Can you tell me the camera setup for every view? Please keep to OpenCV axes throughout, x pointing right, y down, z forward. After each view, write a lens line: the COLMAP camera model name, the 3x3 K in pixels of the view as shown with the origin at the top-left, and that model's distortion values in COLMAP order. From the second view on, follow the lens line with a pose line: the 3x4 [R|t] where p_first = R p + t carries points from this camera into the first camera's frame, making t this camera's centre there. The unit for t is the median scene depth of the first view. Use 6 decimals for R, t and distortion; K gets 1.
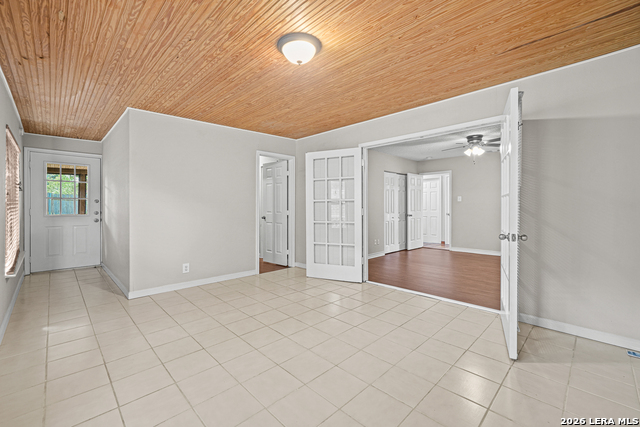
lens RADIAL K [[269.3, 0, 317.8], [0, 269.3, 213.4], [0, 0, 1]] dist [-0.001649, -0.000232]
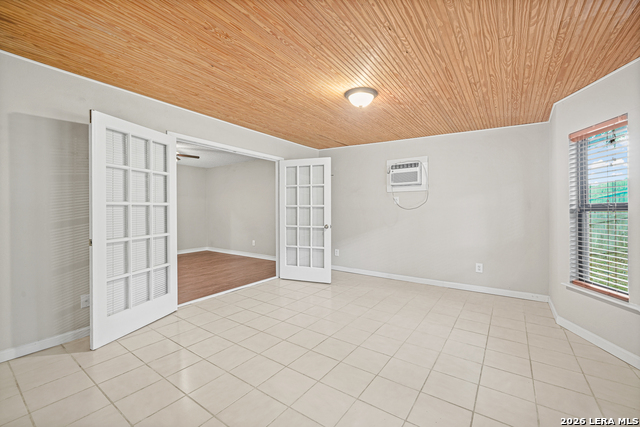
lens RADIAL K [[269.3, 0, 317.8], [0, 269.3, 213.4], [0, 0, 1]] dist [-0.001649, -0.000232]
pose [[-0.171682, -0.008157, 0.985119, -0.974940], [0.028998, 0.999491, 0.013330, -0.031580], [-0.984726, 0.030855, -0.171358, 1.037747]]
